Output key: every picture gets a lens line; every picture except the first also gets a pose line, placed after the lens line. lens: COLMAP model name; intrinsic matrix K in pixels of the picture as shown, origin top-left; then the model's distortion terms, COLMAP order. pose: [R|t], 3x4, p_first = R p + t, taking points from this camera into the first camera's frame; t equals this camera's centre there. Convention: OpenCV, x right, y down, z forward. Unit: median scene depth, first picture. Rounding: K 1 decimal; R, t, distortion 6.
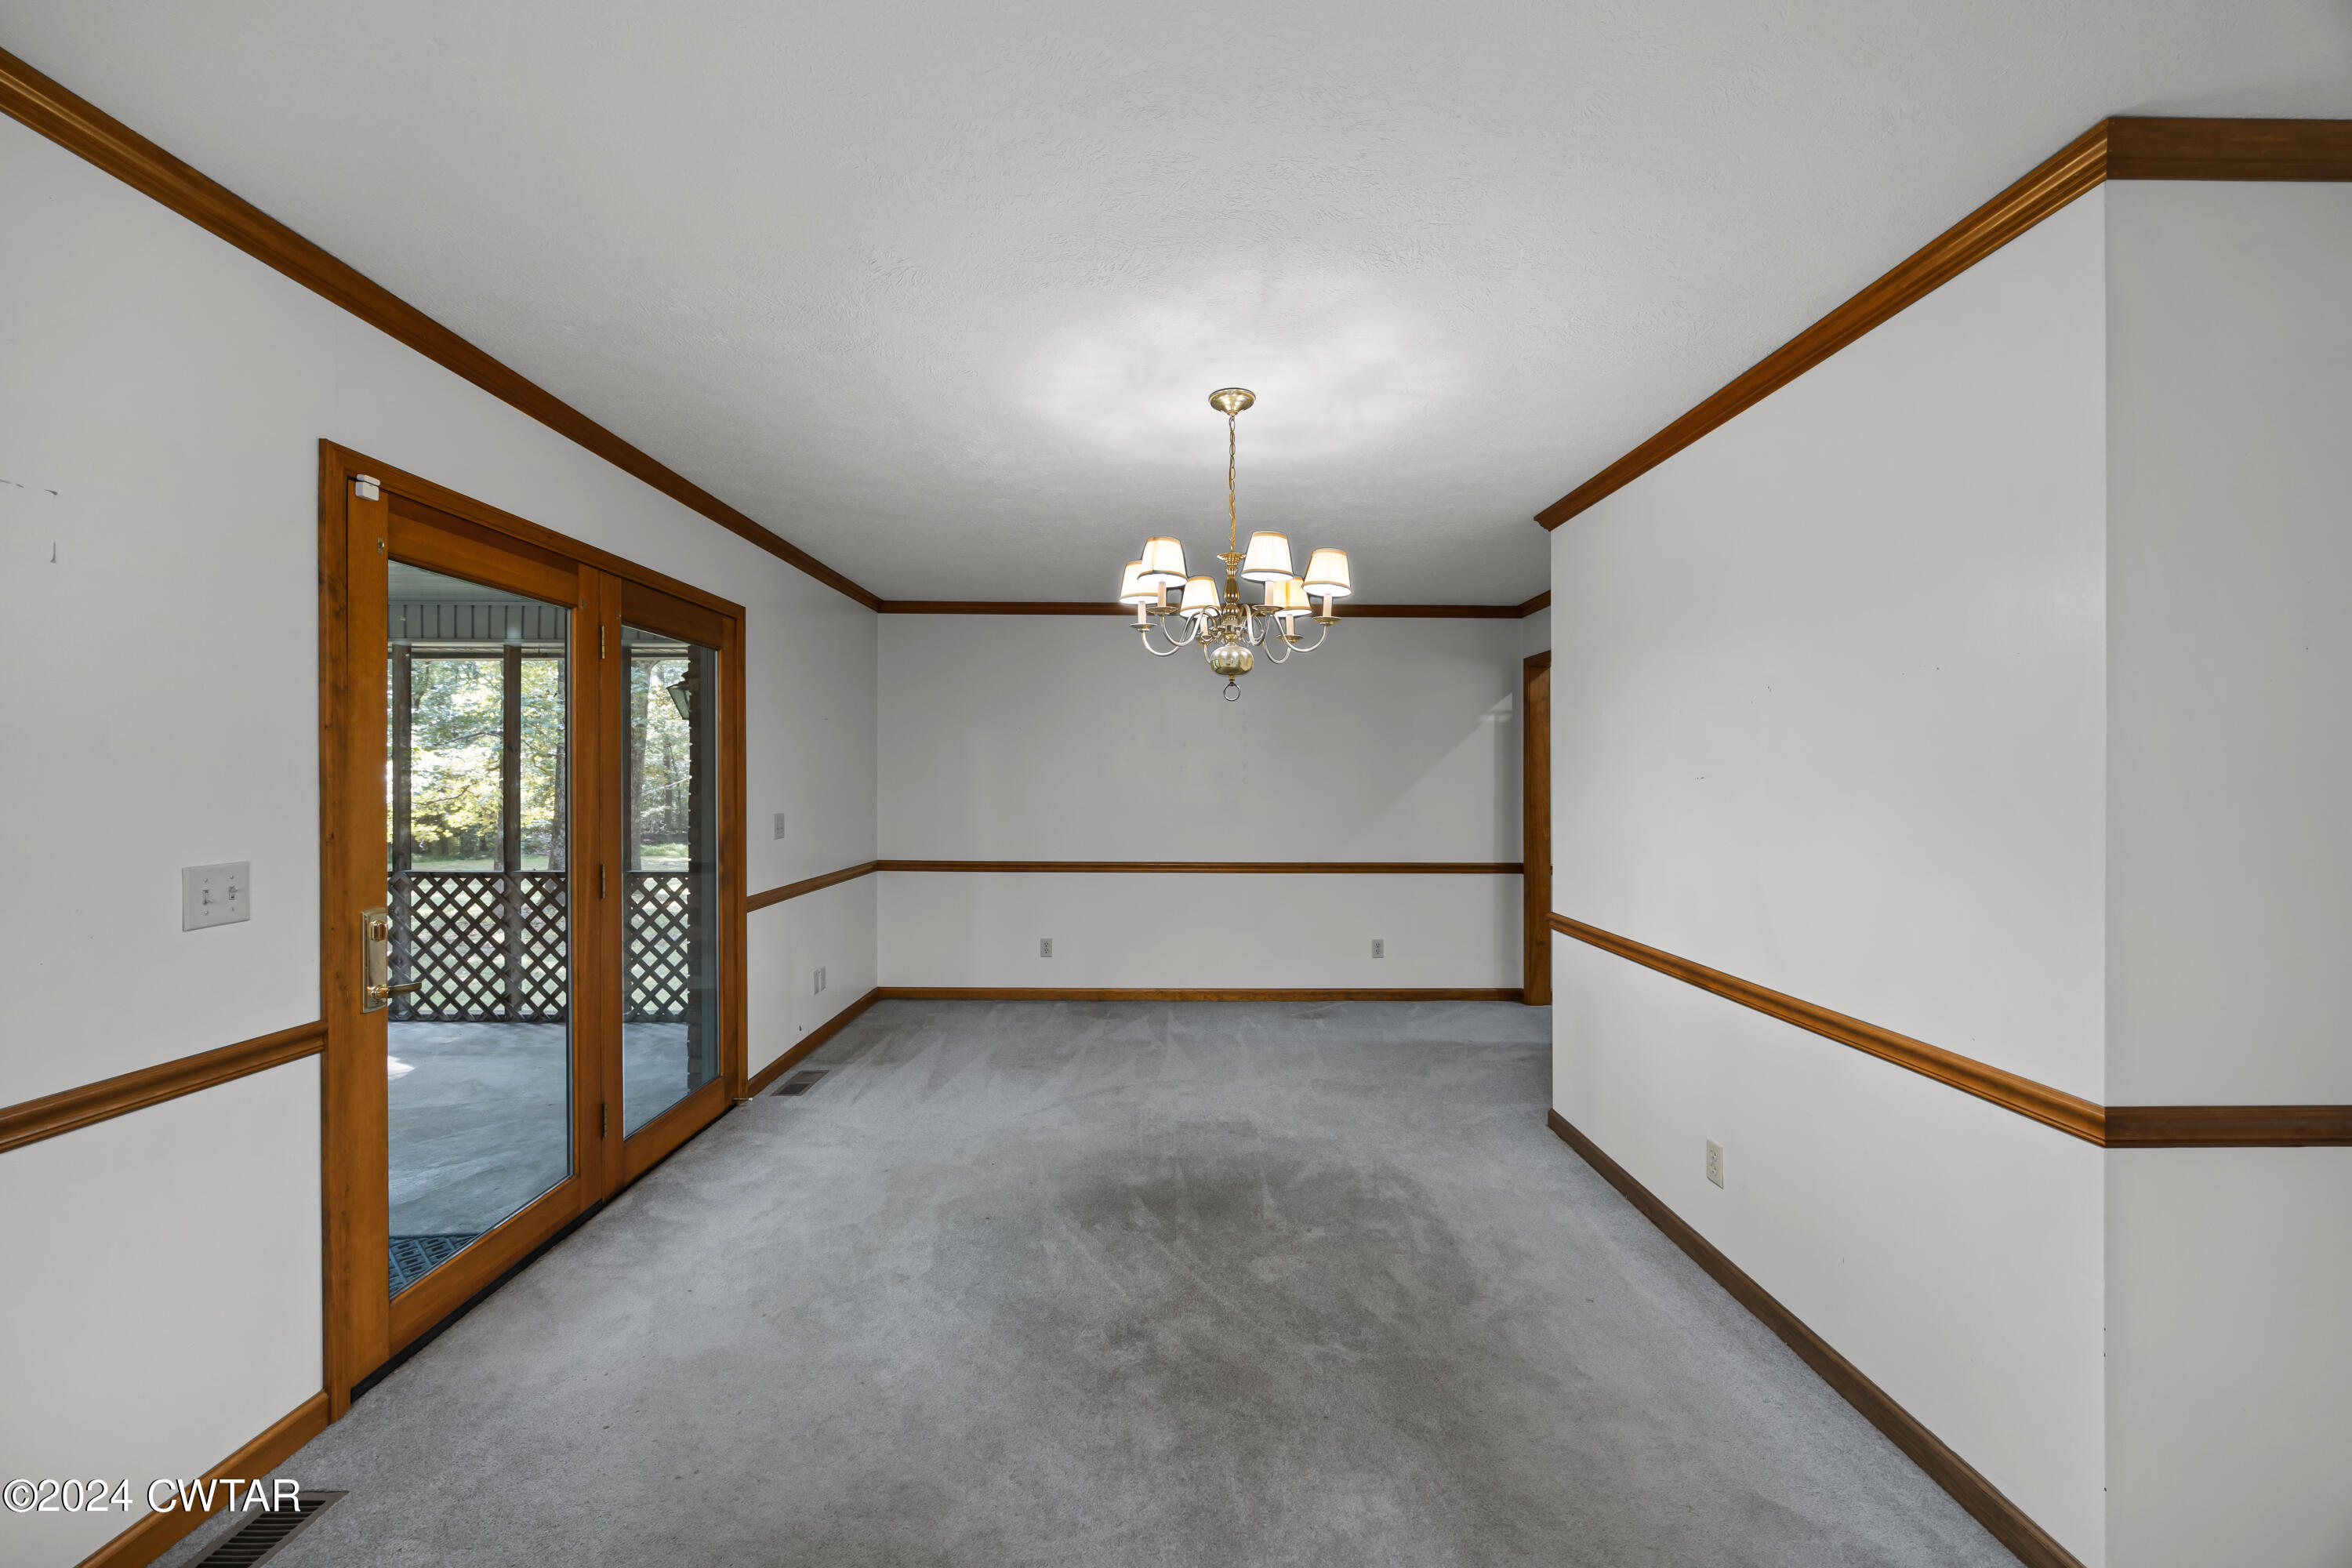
lens RADIAL K [[897.0, 0, 1179.3], [0, 897.0, 778.8], [0, 0, 1]] dist [-0.001495, -0.000171]
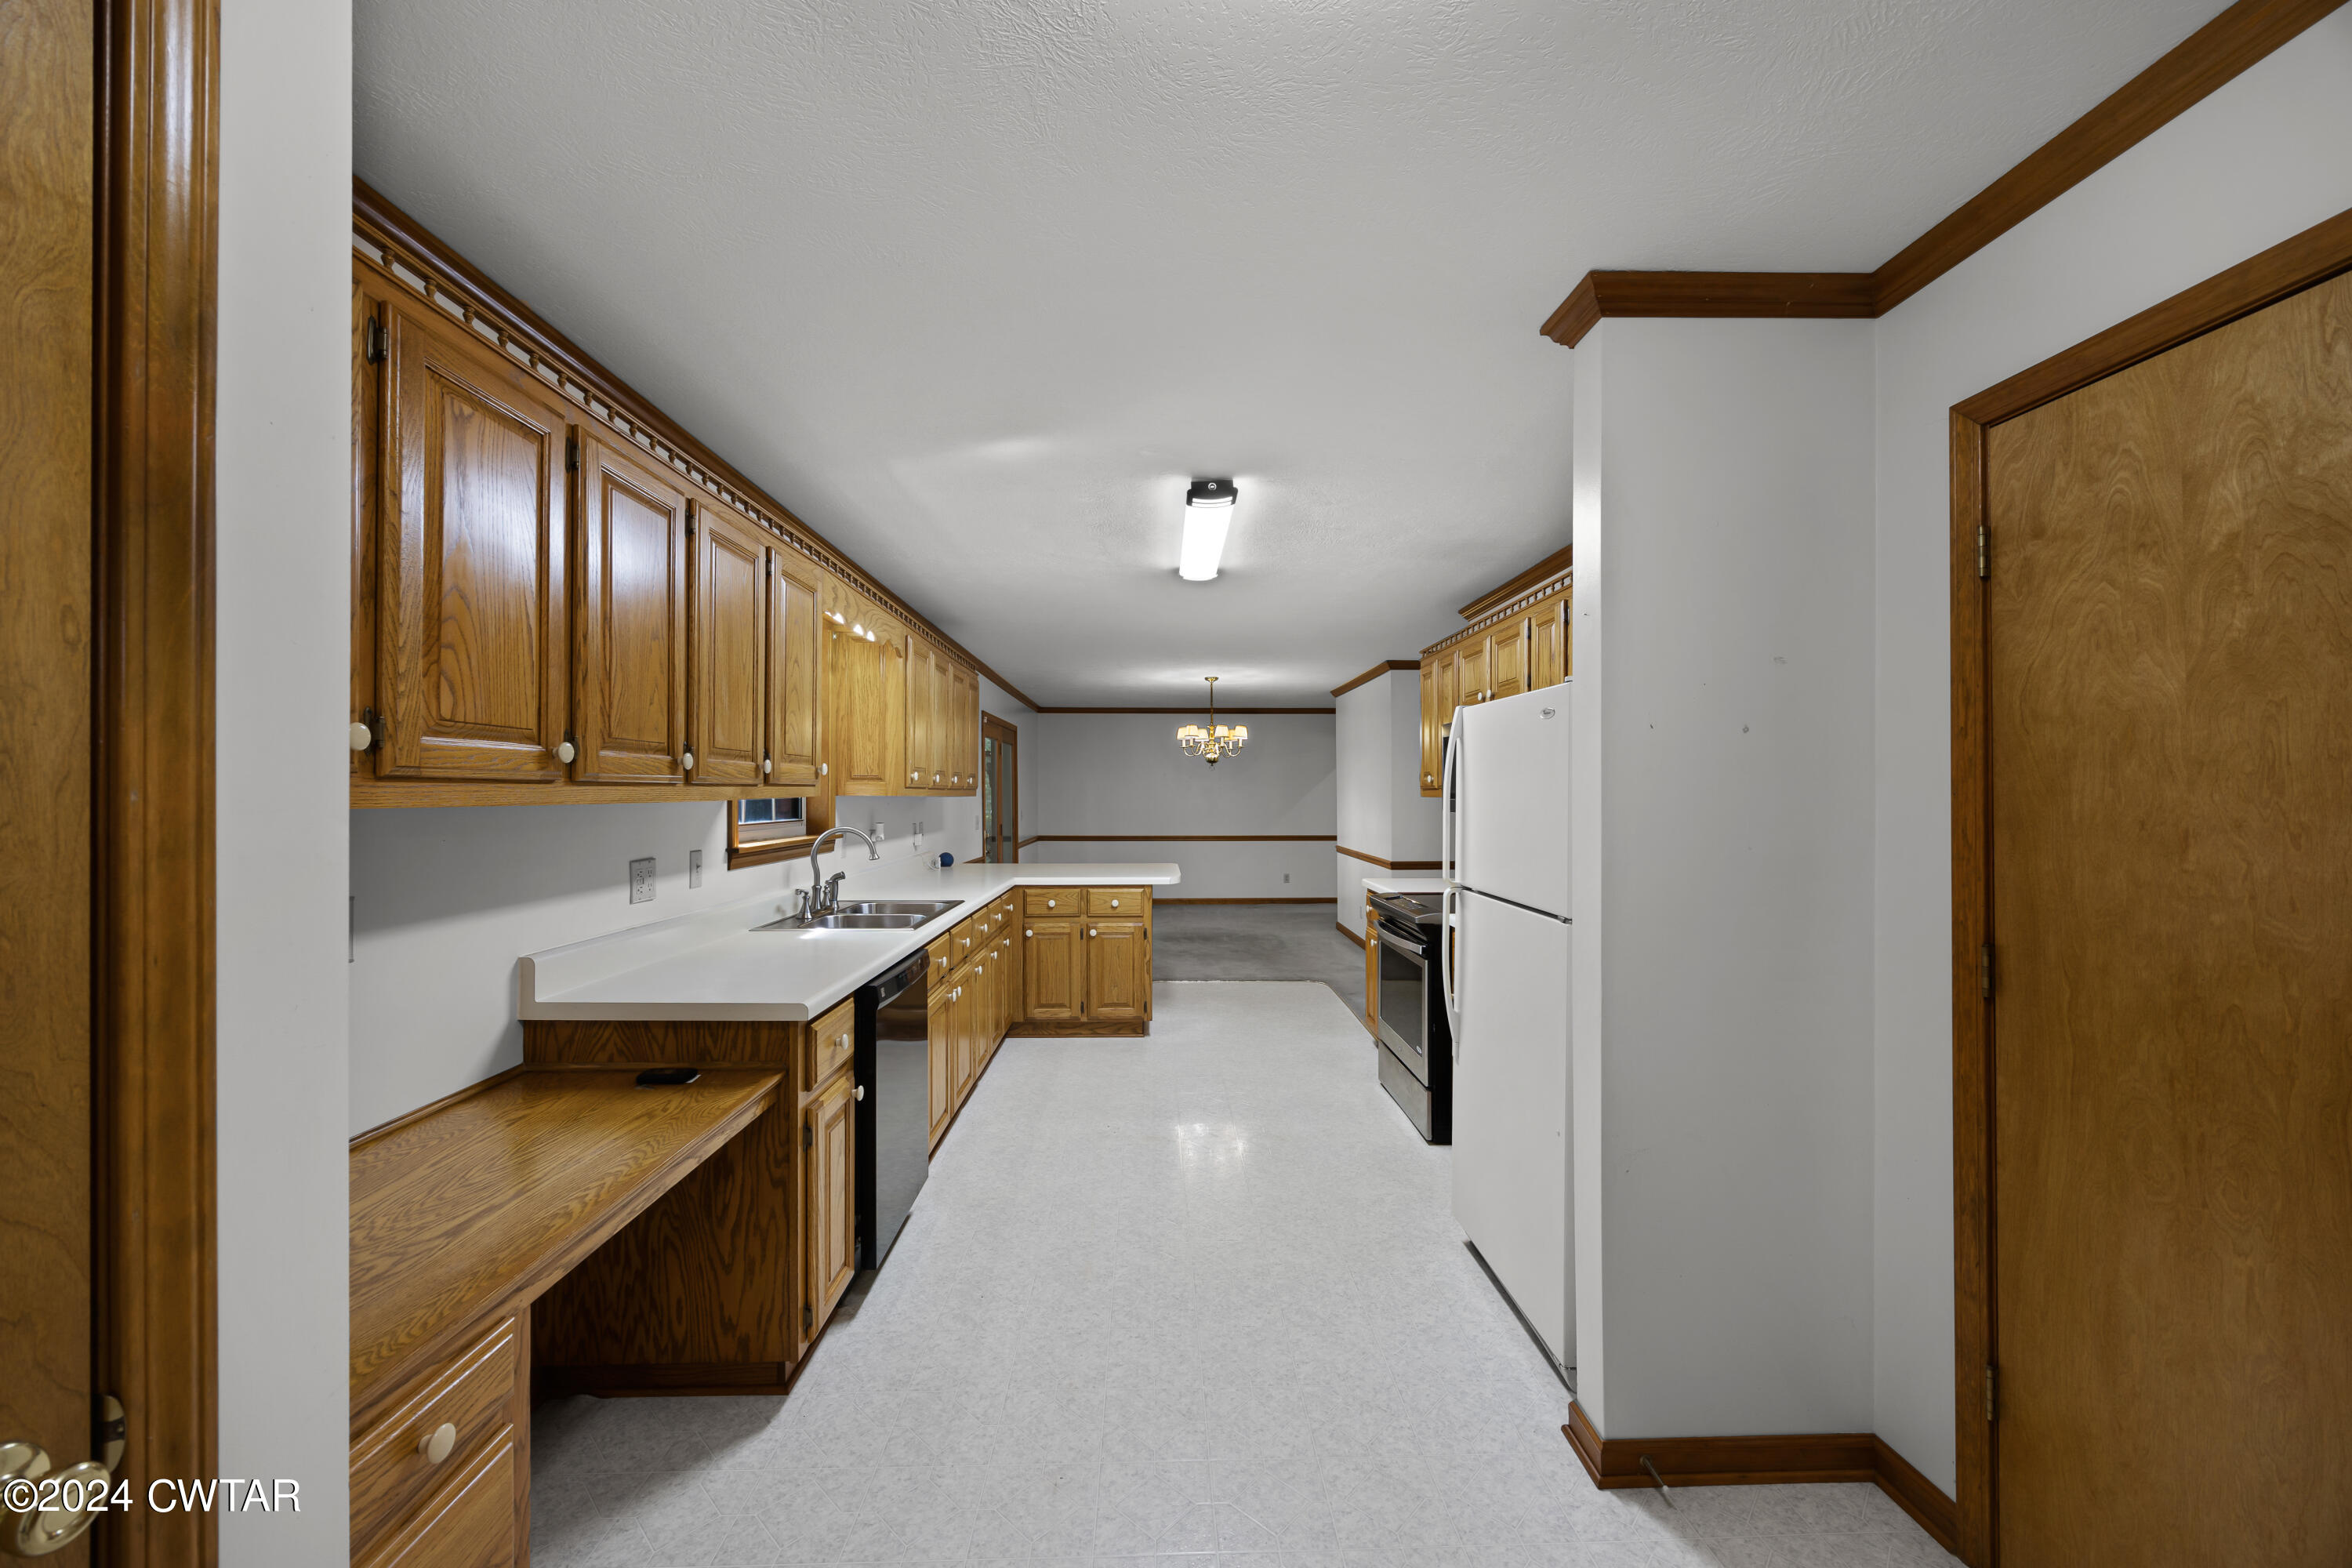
lens RADIAL K [[897.0, 0, 1179.3], [0, 897.0, 778.8], [0, 0, 1]] dist [-0.001495, -0.000171]
pose [[0.999868, -0.004437, 0.015608, -0.104023], [0.004689, 0.999858, -0.016171, -0.005438], [-0.015534, 0.016242, 0.999747, -2.091872]]
